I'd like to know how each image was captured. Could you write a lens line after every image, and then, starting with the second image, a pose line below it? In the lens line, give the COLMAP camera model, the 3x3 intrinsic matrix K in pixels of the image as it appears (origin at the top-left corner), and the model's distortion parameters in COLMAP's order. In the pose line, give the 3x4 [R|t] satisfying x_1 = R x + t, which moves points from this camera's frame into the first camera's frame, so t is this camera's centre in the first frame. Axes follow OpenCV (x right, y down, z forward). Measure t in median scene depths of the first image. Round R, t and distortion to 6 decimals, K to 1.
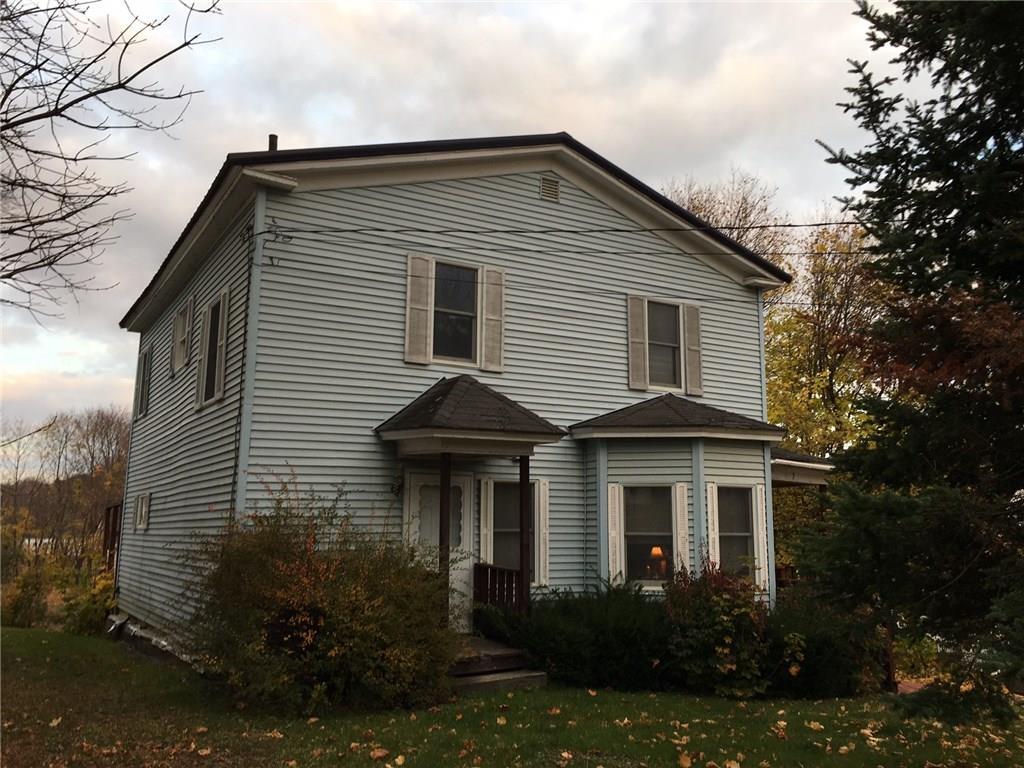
lens RADIAL K [[859.7, 0, 507.8], [0, 859.7, 381.5], [0, 0, 1]] dist [0.051723, -0.036172]
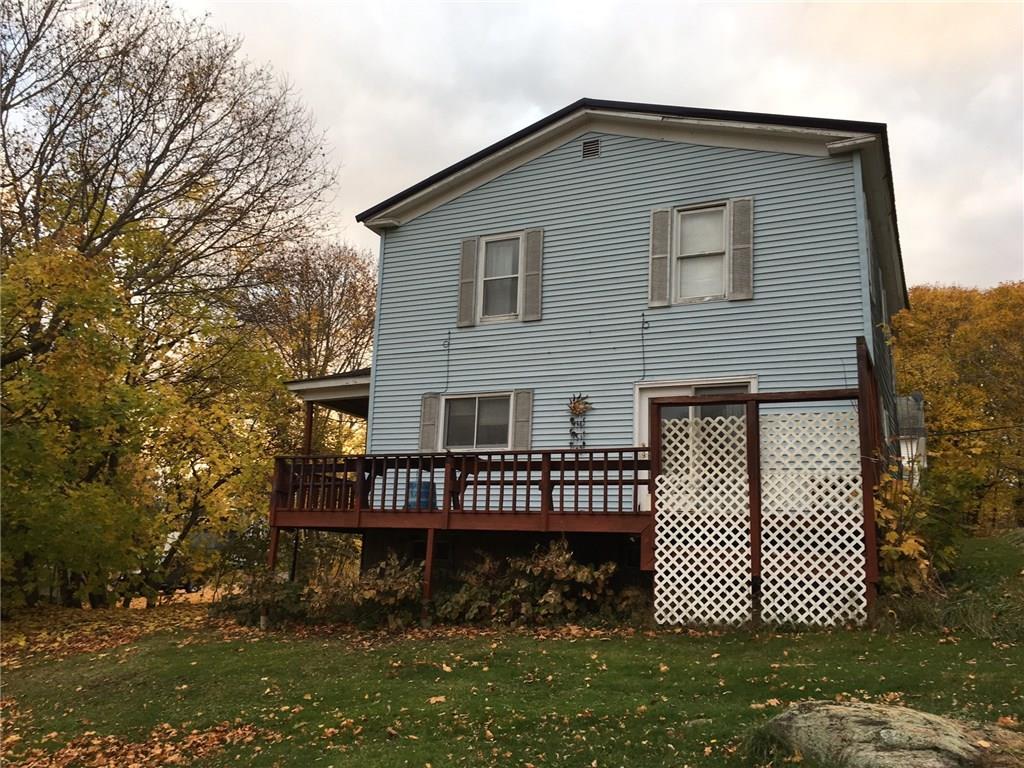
lens RADIAL K [[859.7, 0, 506.7], [0, 859.7, 381.6], [0, 0, 1]] dist [0.051723, -0.036172]
pose [[0.547348, -0.154937, -0.822438, 0.961023], [0.108218, 0.987566, -0.114024, 0.209043], [0.829879, -0.026591, 0.557309, 0.316840]]
